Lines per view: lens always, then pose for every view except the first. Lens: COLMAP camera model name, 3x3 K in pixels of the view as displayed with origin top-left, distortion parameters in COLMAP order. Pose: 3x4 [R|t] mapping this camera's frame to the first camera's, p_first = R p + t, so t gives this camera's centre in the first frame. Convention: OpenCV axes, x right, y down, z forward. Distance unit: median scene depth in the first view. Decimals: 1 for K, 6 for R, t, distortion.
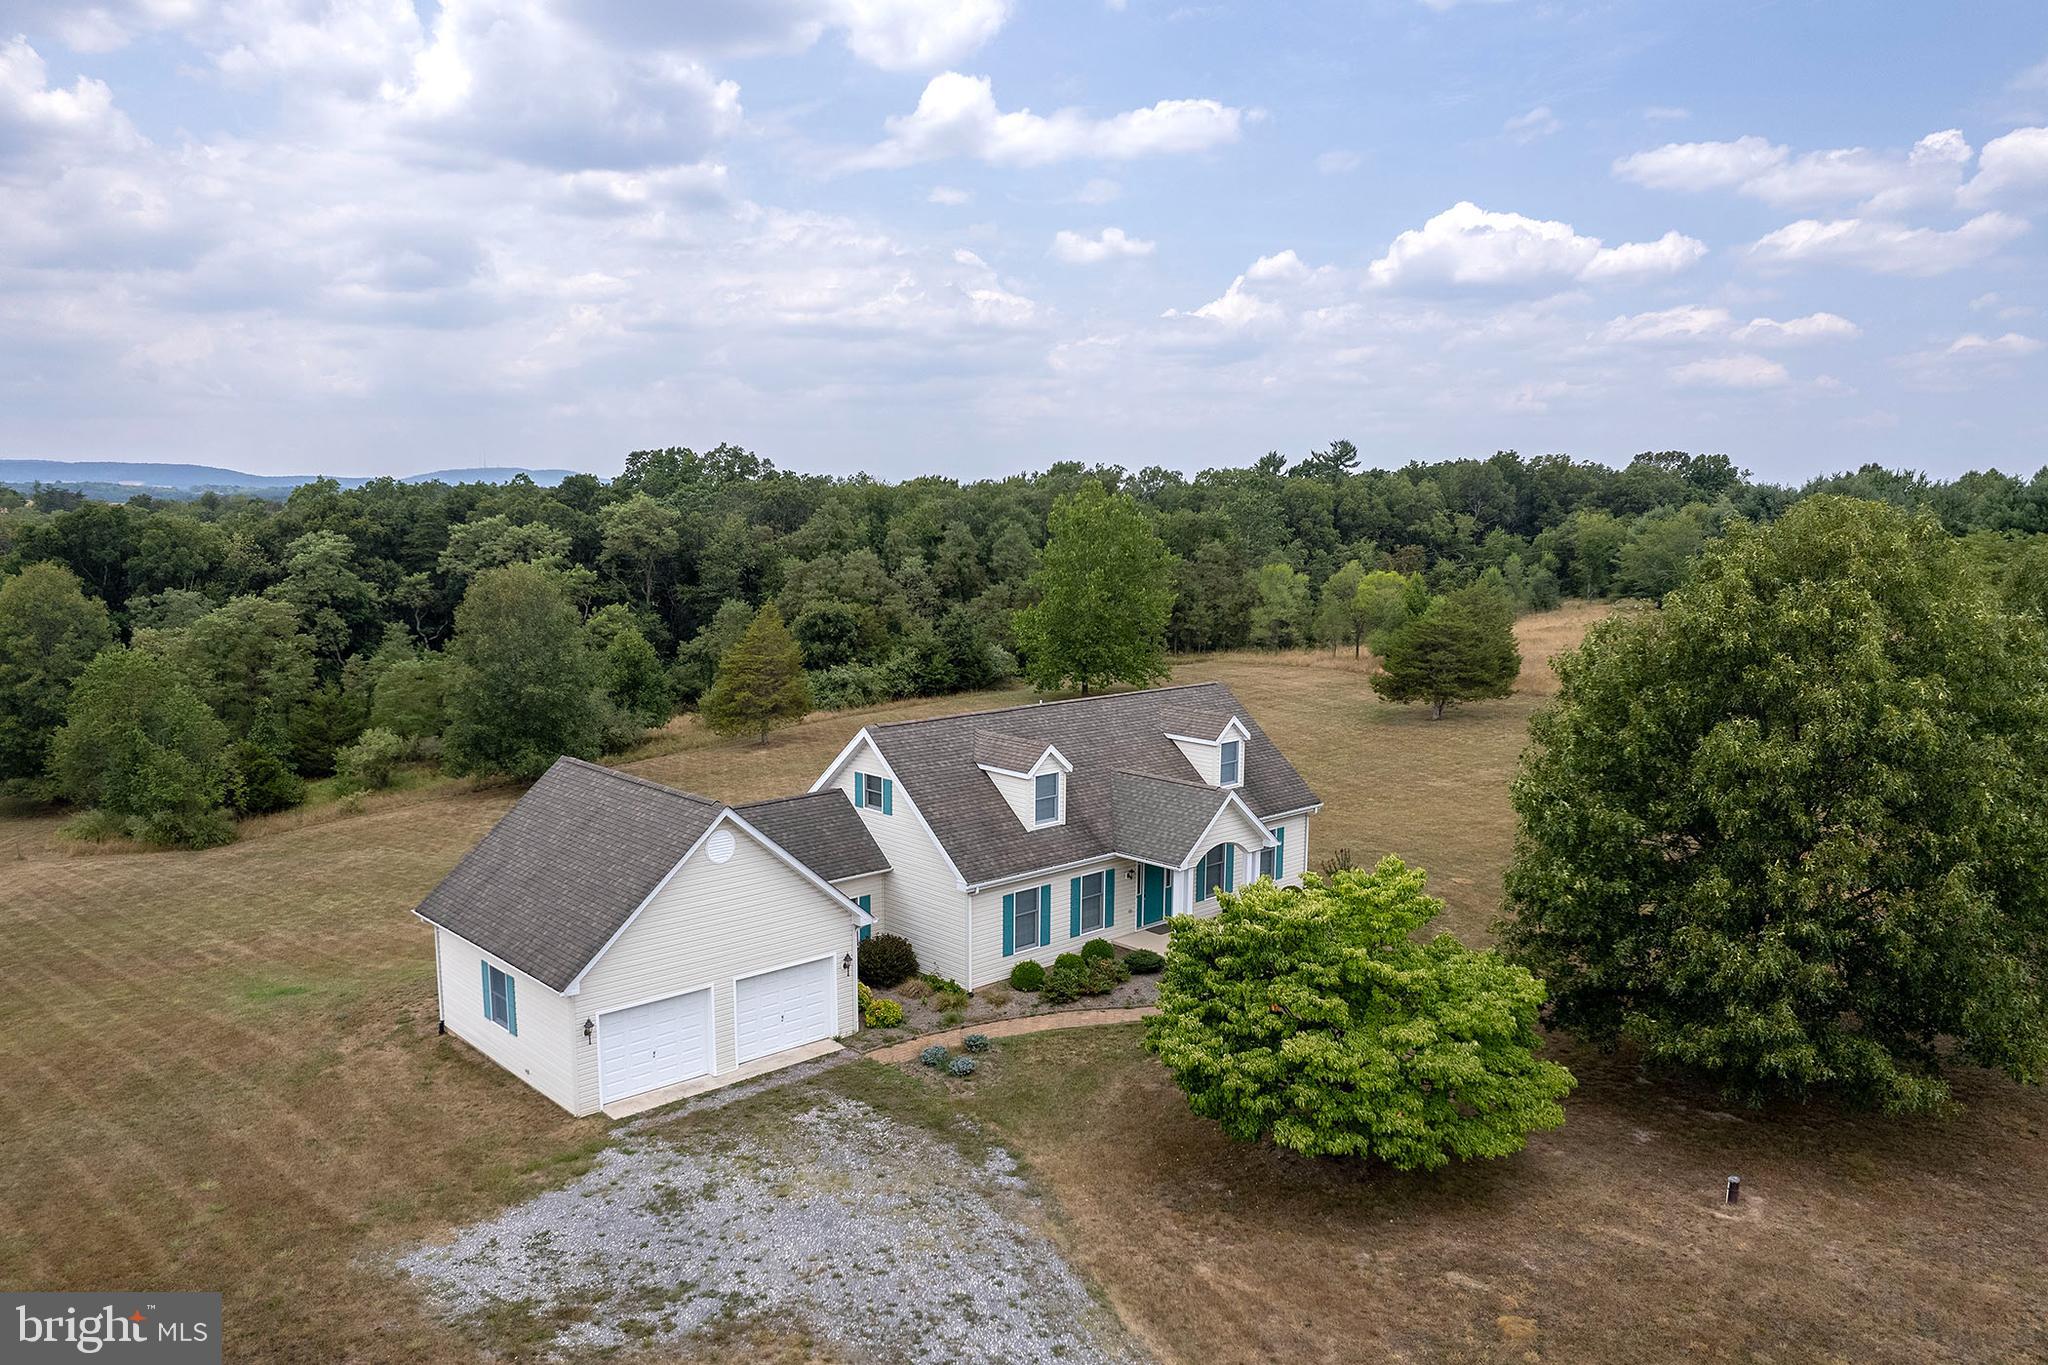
lens RADIAL K [[1469.0, 0, 1024.7], [0, 1469.0, 715.1], [0, 0, 1]] dist [-0.045782, 0.004342]
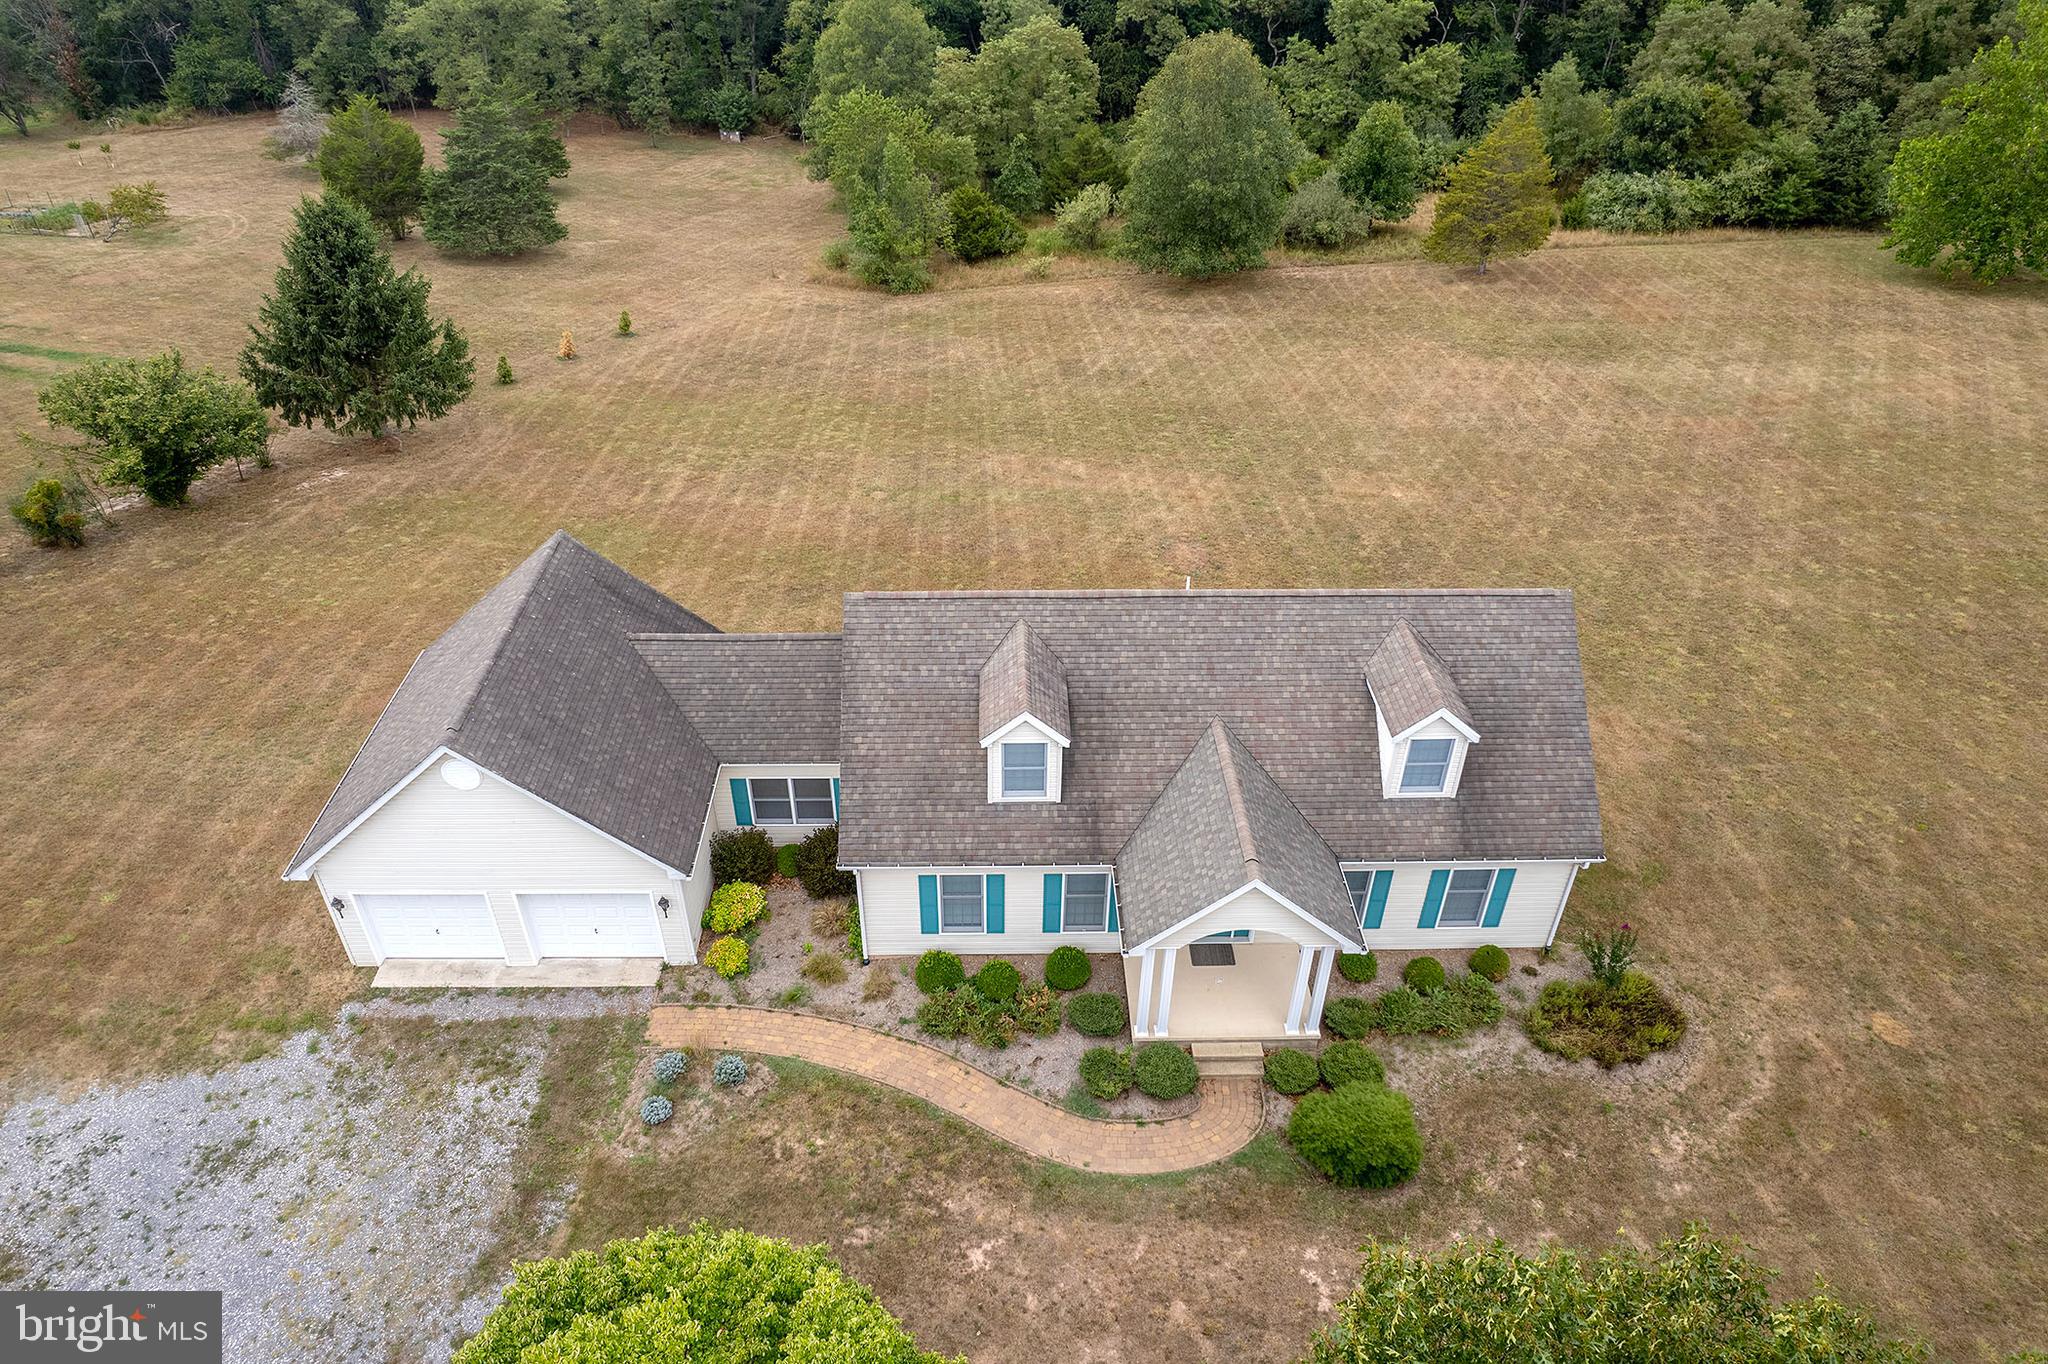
lens RADIAL K [[1312.5, 0, 1011.6], [0, 1312.5, 685.0], [0, 0, 1]] dist [-0.077239, 0.071169]
pose [[0.740254, 0.387690, -0.549291, 0.339121], [-0.099325, 0.871095, 0.480965, -0.280157], [0.664950, -0.301479, 0.683339, 0.571438]]
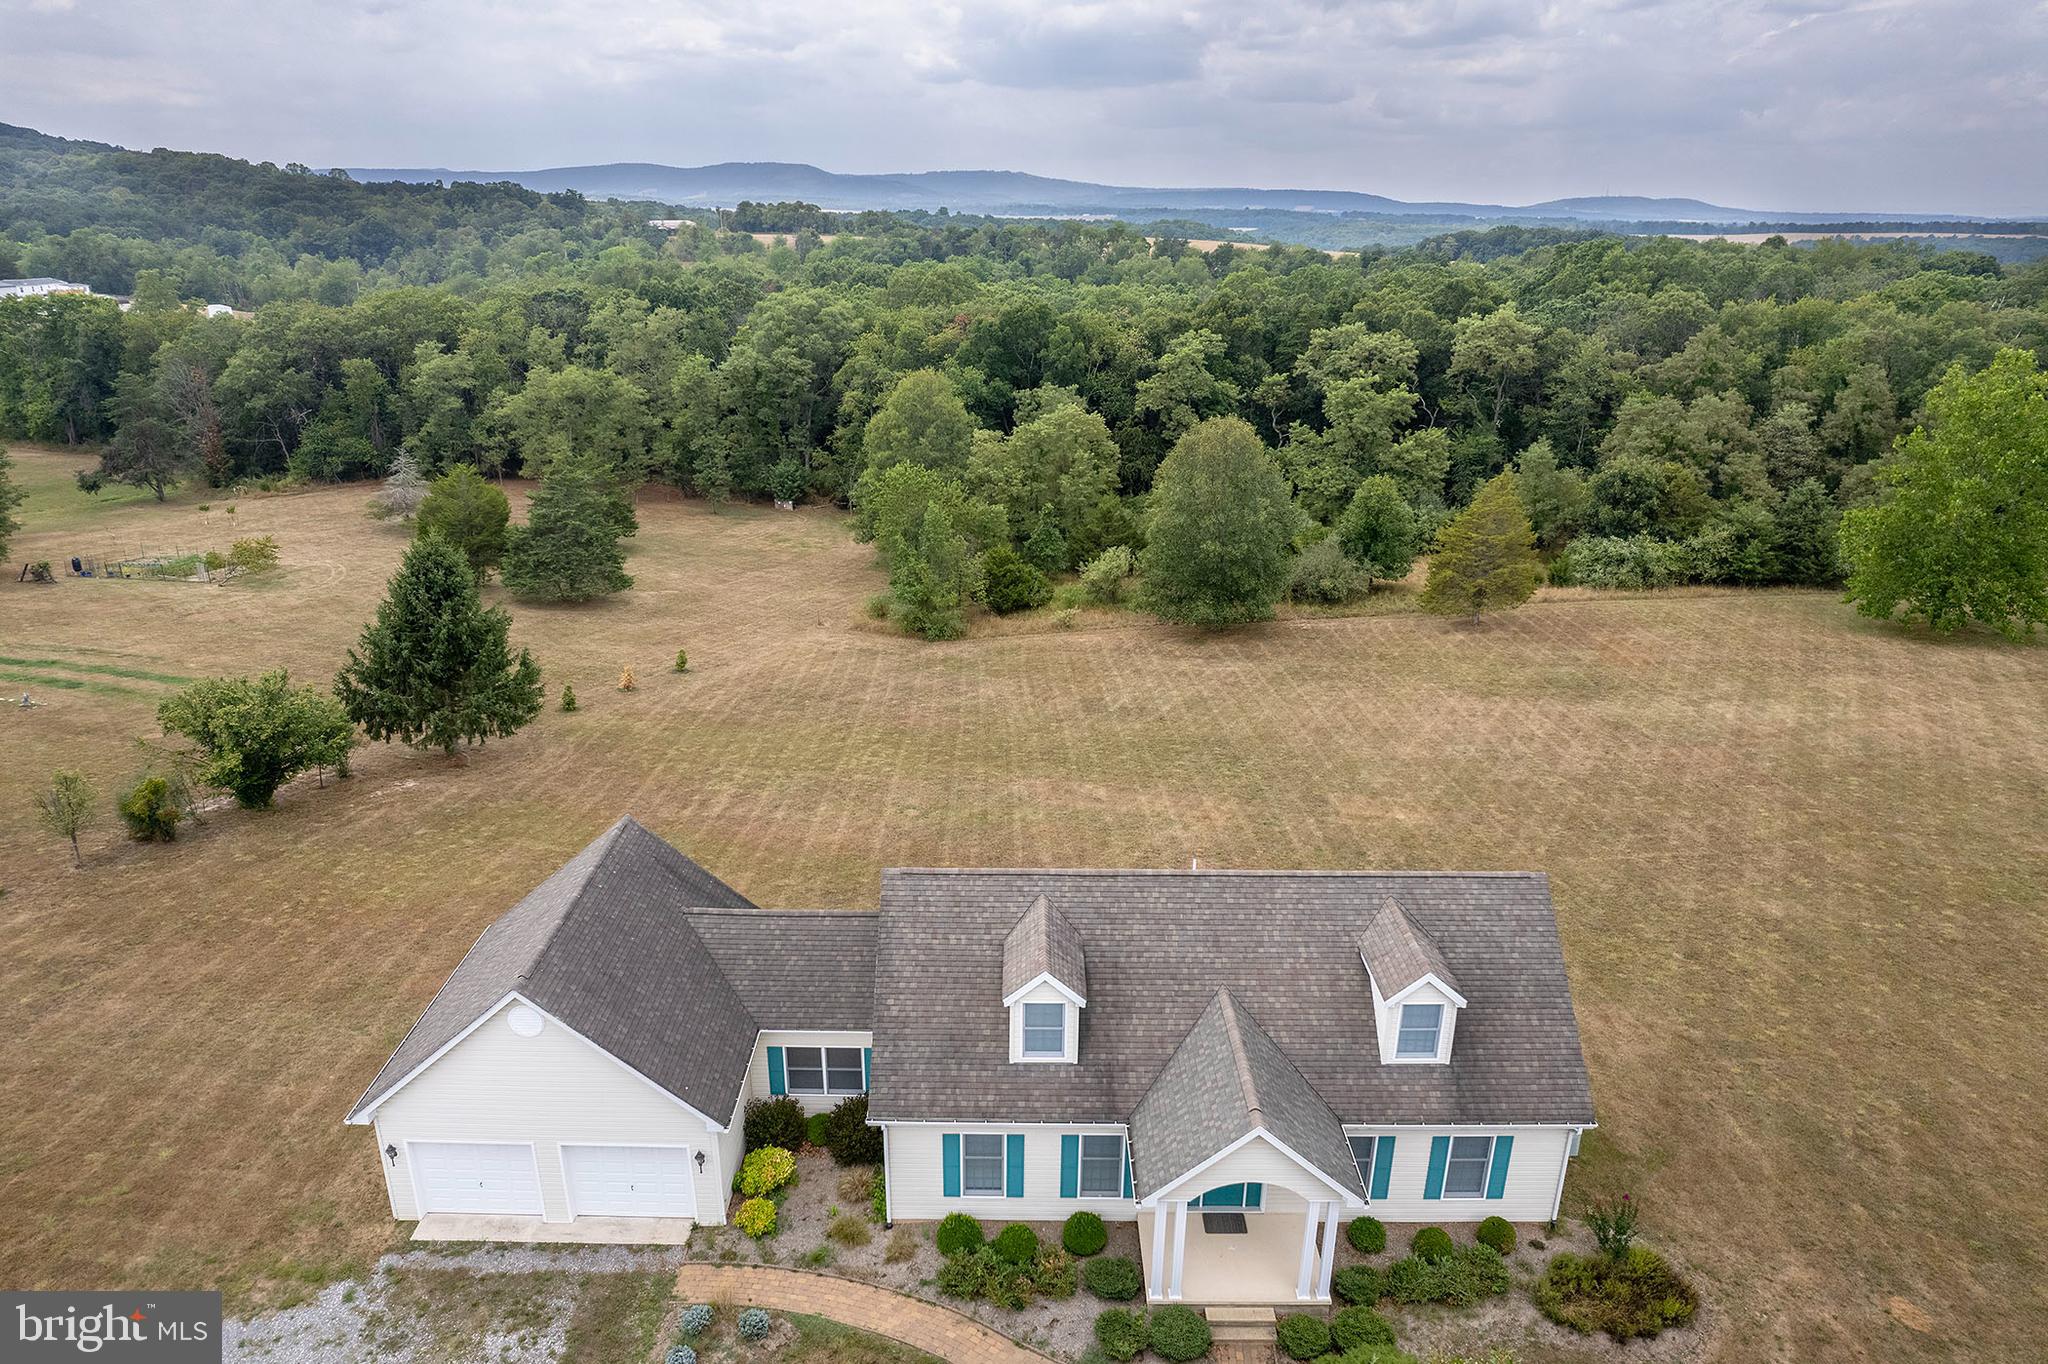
lens RADIAL K [[1312.5, 0, 1011.6], [0, 1312.5, 685.0], [0, 0, 1]] dist [-0.077239, 0.071169]
pose [[0.724231, 0.234059, -0.648618, 0.397967], [-0.103775, 0.966913, 0.233046, -0.271076], [0.681704, -0.101469, 0.724558, 0.510672]]
